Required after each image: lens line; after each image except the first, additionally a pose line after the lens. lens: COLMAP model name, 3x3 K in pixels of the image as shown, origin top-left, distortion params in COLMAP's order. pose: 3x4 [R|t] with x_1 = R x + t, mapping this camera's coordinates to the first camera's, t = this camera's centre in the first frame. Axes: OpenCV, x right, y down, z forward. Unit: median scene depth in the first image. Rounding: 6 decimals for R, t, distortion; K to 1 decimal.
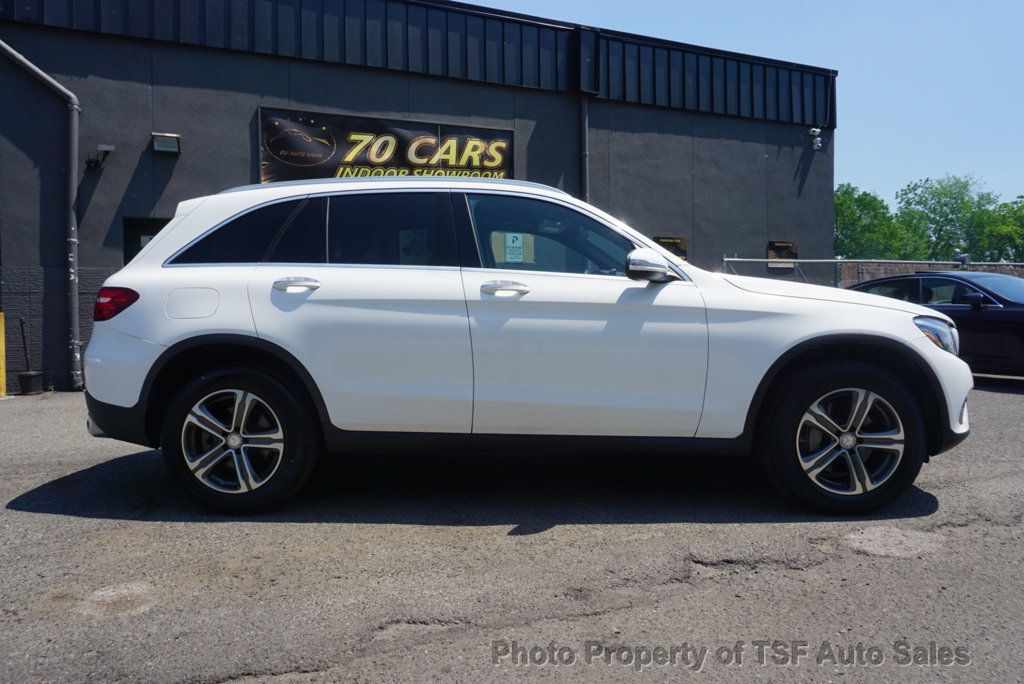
lens RADIAL K [[695.5, 0, 512.0], [0, 695.5, 342.0], [0, 0, 1]] dist [-0.032015, 0.008517]
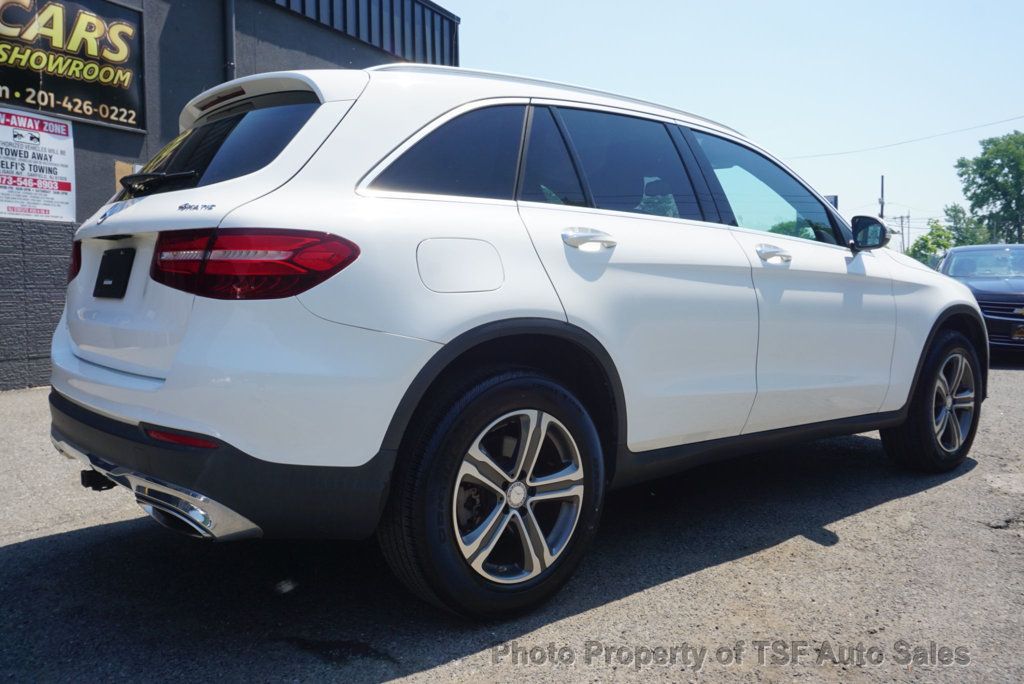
lens RADIAL K [[835.7, 0, 512.0], [0, 835.7, 342.0], [0, 0, 1]] dist [0.000368, 0.007869]
pose [[0.742098, -0.044286, 0.668827, -0.801110], [0.025438, 0.998957, 0.037921, -0.016404], [-0.669809, -0.011127, 0.742450, 0.418911]]
